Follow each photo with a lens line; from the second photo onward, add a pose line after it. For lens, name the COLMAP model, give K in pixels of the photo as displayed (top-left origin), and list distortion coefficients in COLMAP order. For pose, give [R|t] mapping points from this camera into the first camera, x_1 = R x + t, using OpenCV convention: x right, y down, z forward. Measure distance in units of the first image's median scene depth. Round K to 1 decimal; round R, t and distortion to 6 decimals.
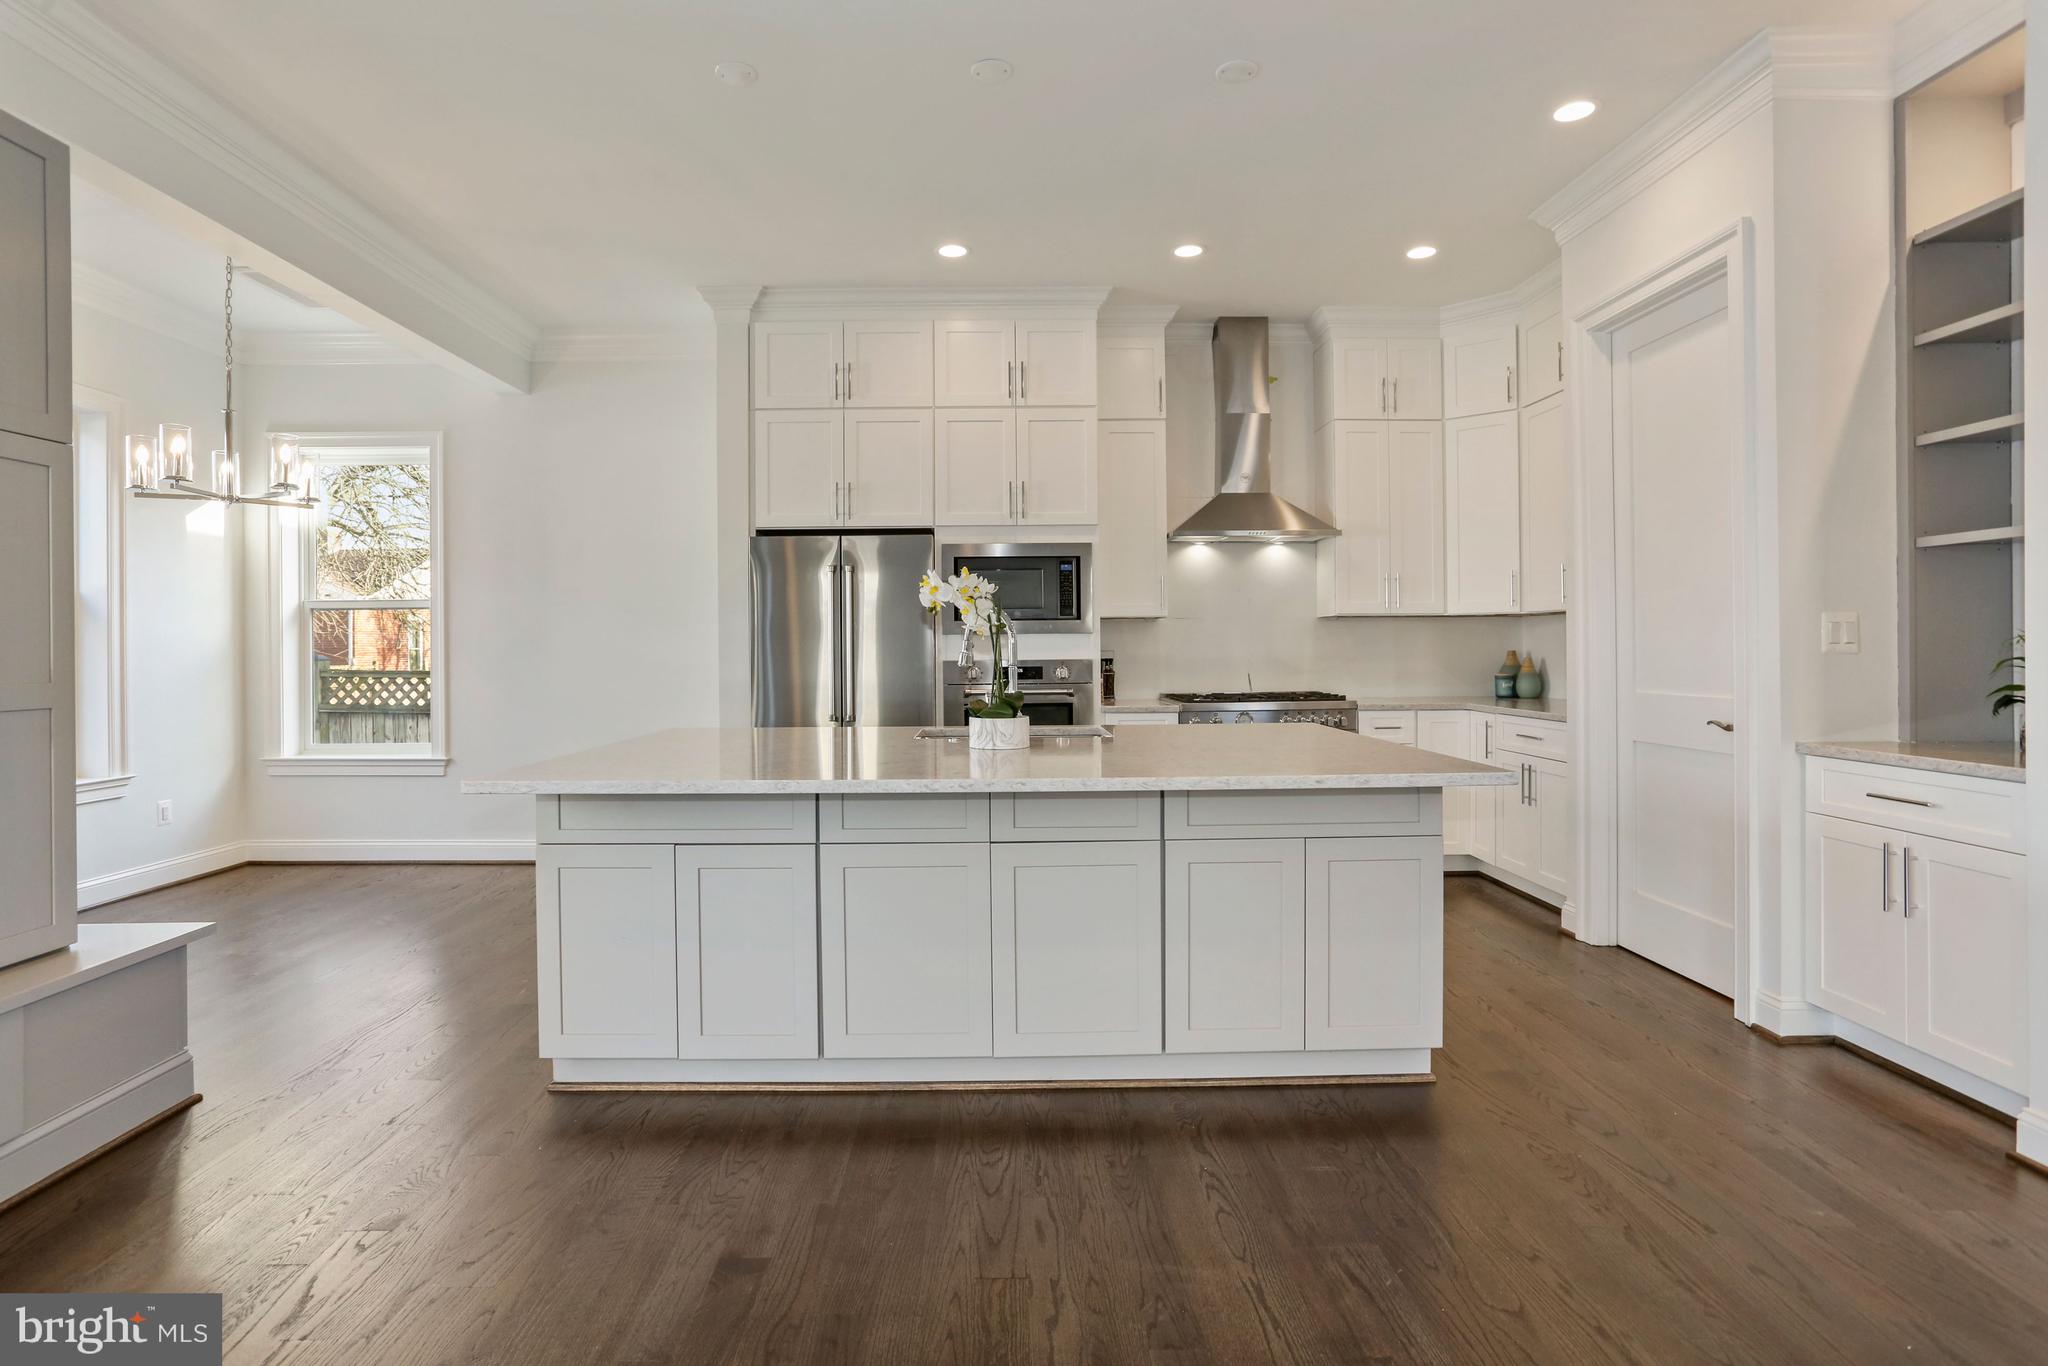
lens RADIAL K [[1022.5, 0, 1022.7], [0, 1022.5, 644.4], [0, 0, 1]] dist [-0.009143, 0.009199]
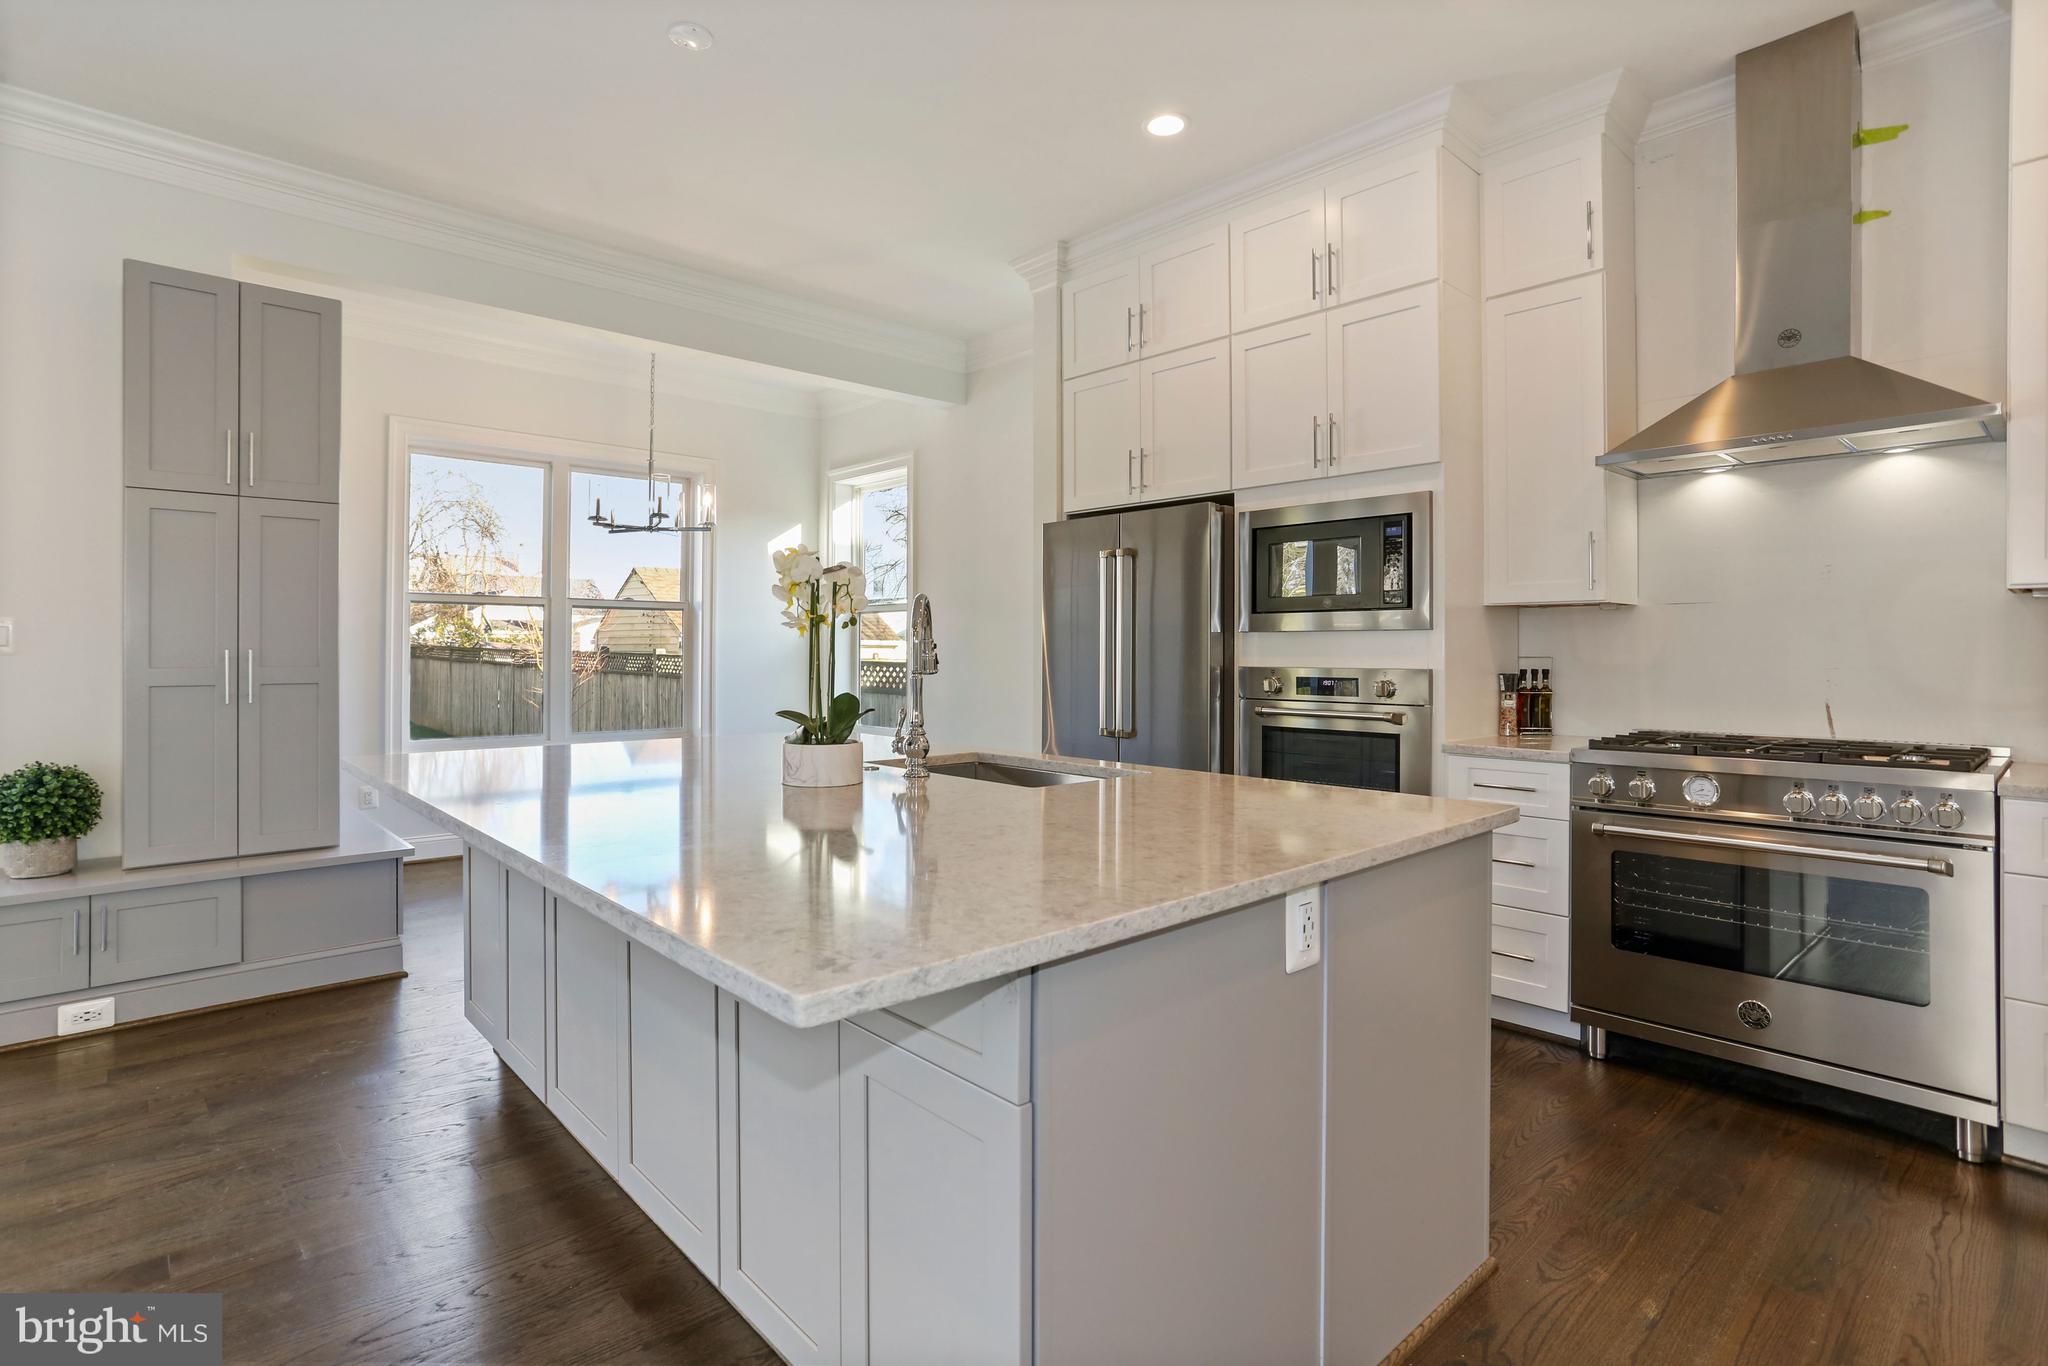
lens RADIAL K [[1022.5, 0, 999.2], [0, 1022.5, 653.4], [0, 0, 1]] dist [-0.009143, 0.009199]
pose [[0.658876, 0.014980, -0.752103, 0.380436], [-0.003983, 0.999857, 0.016425, -0.005290], [0.752241, -0.007826, 0.658841, 0.363698]]
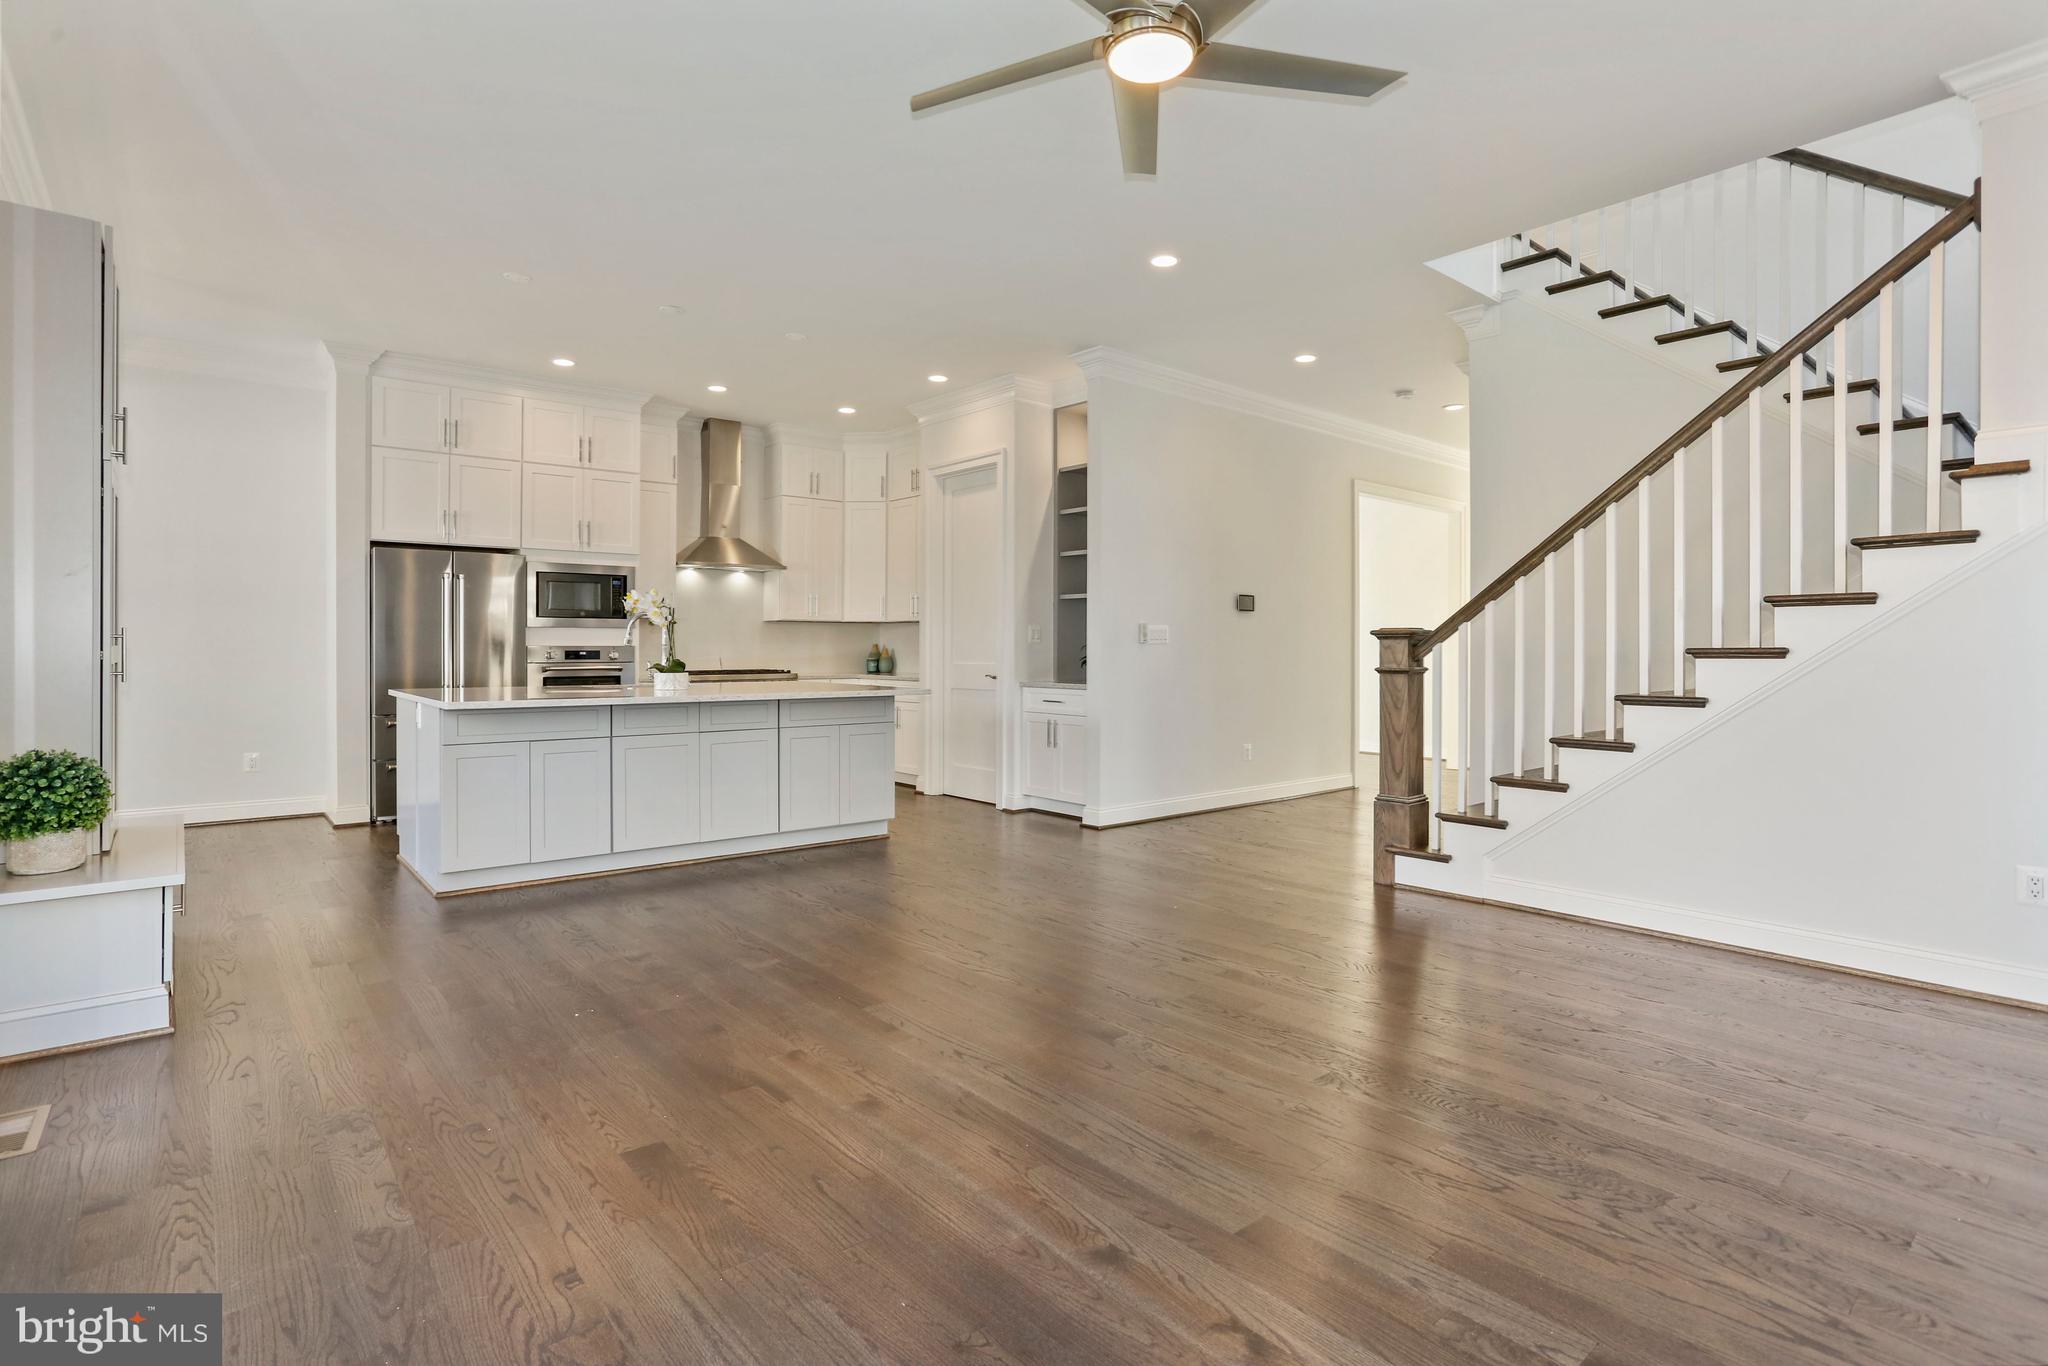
lens RADIAL K [[1022.5, 0, 1029.1], [0, 1022.5, 668.4], [0, 0, 1]] dist [-0.009143, 0.009199]
pose [[0.776787, -0.003237, 0.629755, -0.421774], [-0.008859, 0.999832, 0.016068, 0.018851], [-0.629701, -0.018060, 0.776628, -0.499802]]
